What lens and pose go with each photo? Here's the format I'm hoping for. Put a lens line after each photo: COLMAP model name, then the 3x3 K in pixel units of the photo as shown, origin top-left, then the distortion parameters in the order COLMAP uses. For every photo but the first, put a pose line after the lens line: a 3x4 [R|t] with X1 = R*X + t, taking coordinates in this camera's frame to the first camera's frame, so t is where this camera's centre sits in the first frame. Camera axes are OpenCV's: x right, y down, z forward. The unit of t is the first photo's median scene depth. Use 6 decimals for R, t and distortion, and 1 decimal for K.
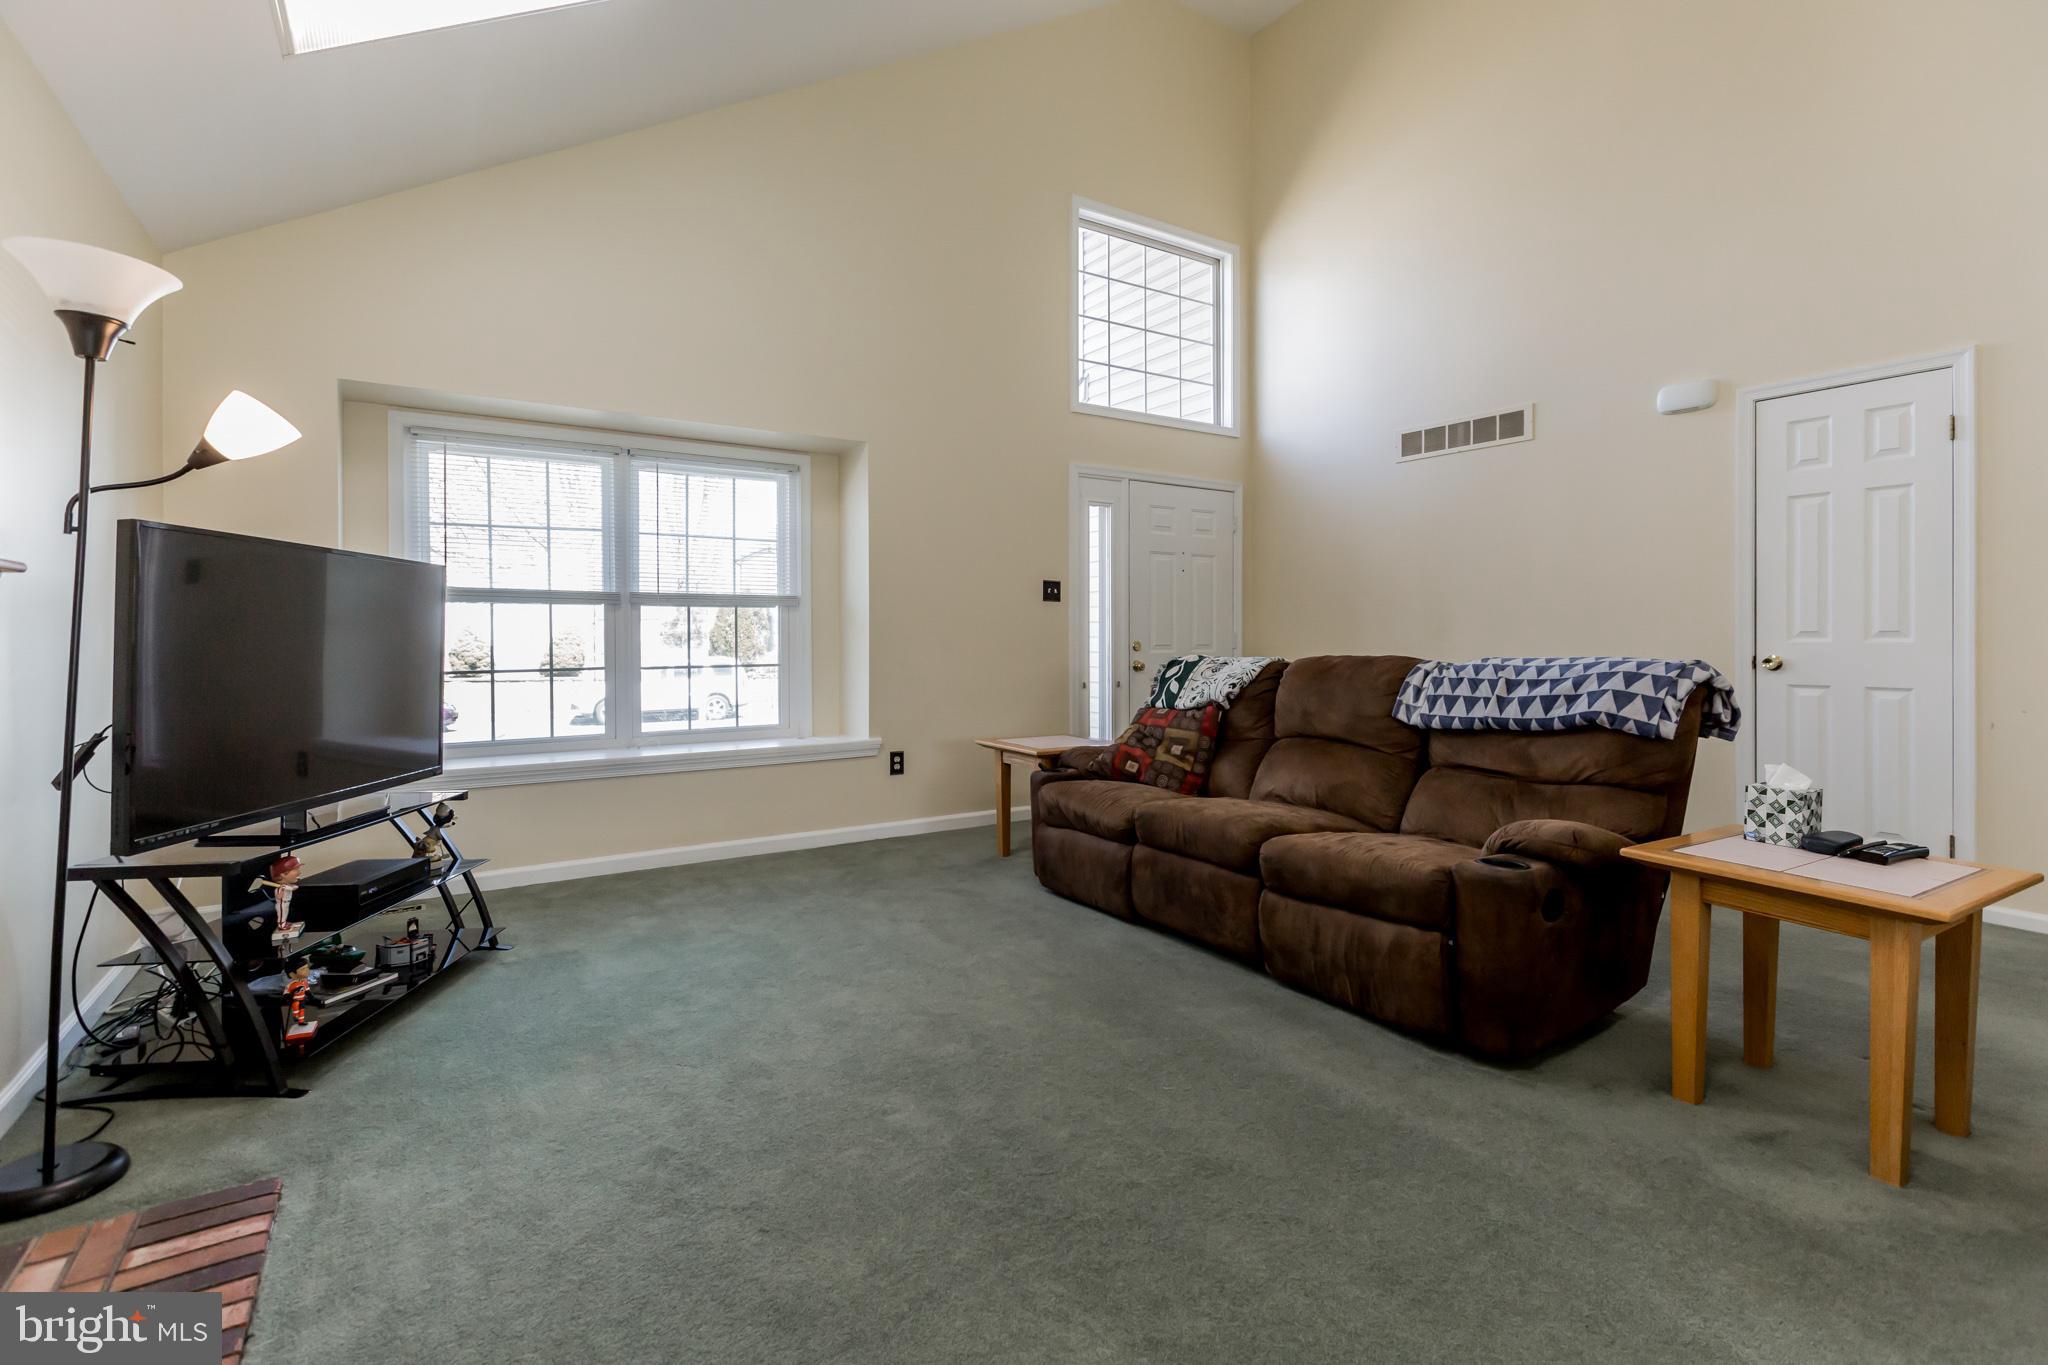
lens RADIAL K [[914.0, 0, 1025.1], [0, 914.0, 675.5], [0, 0, 1]] dist [0.001974, -0.006595]
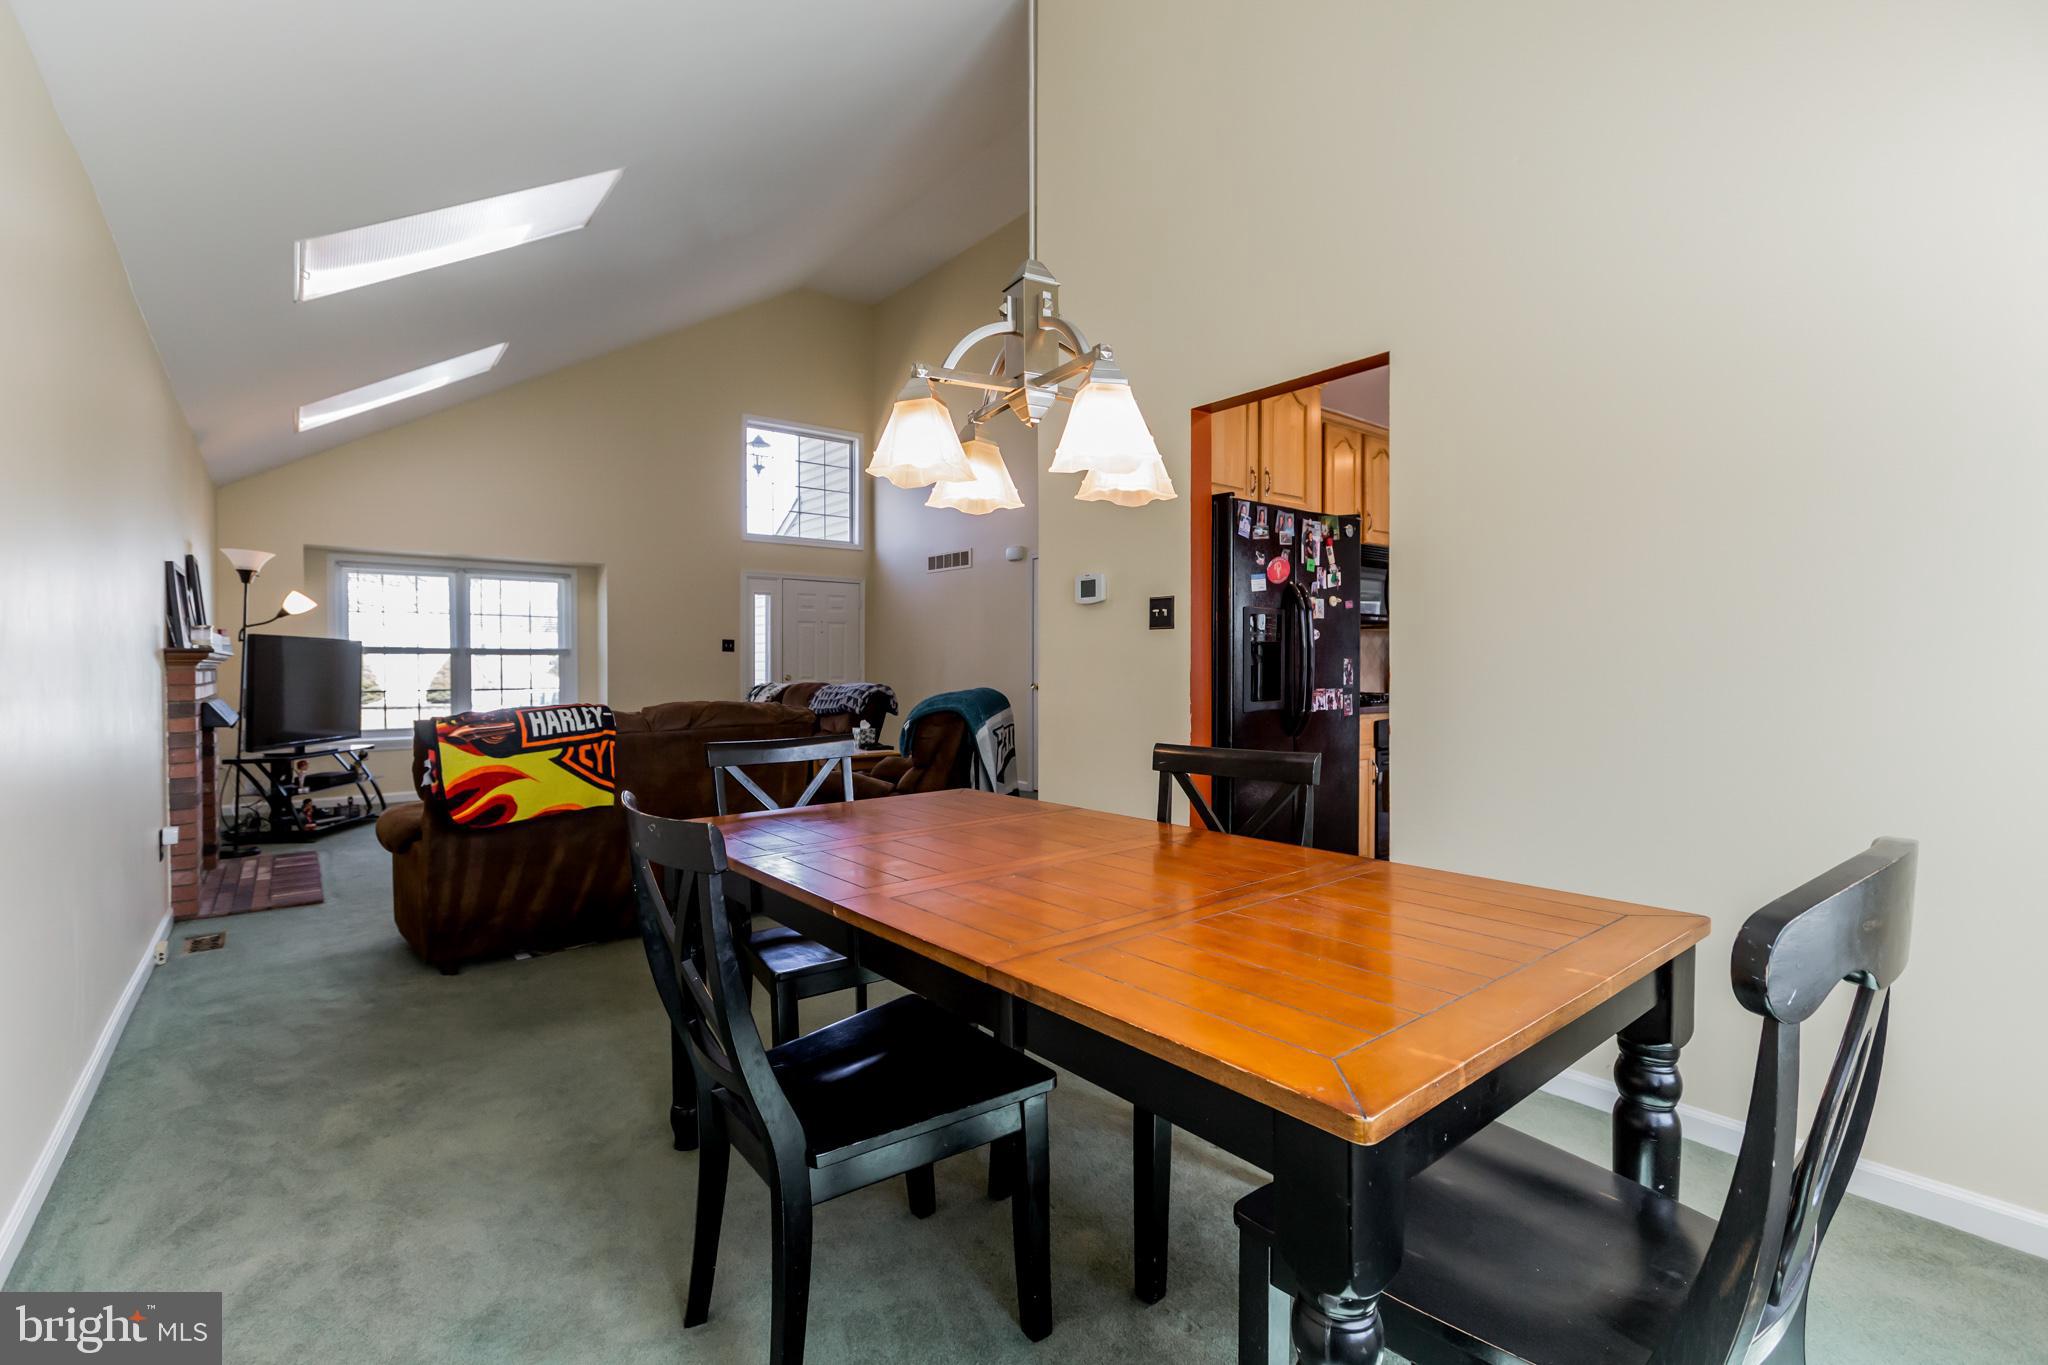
lens RADIAL K [[918.2, 0, 1016.8], [0, 918.2, 692.8], [0, 0, 1]] dist [0.000867, 0.000526]
pose [[0.996413, -0.001894, 0.084600, 0.486774], [0.002943, 0.999920, -0.012284, 0.021588], [-0.084570, 0.012489, 0.996339, -0.873605]]
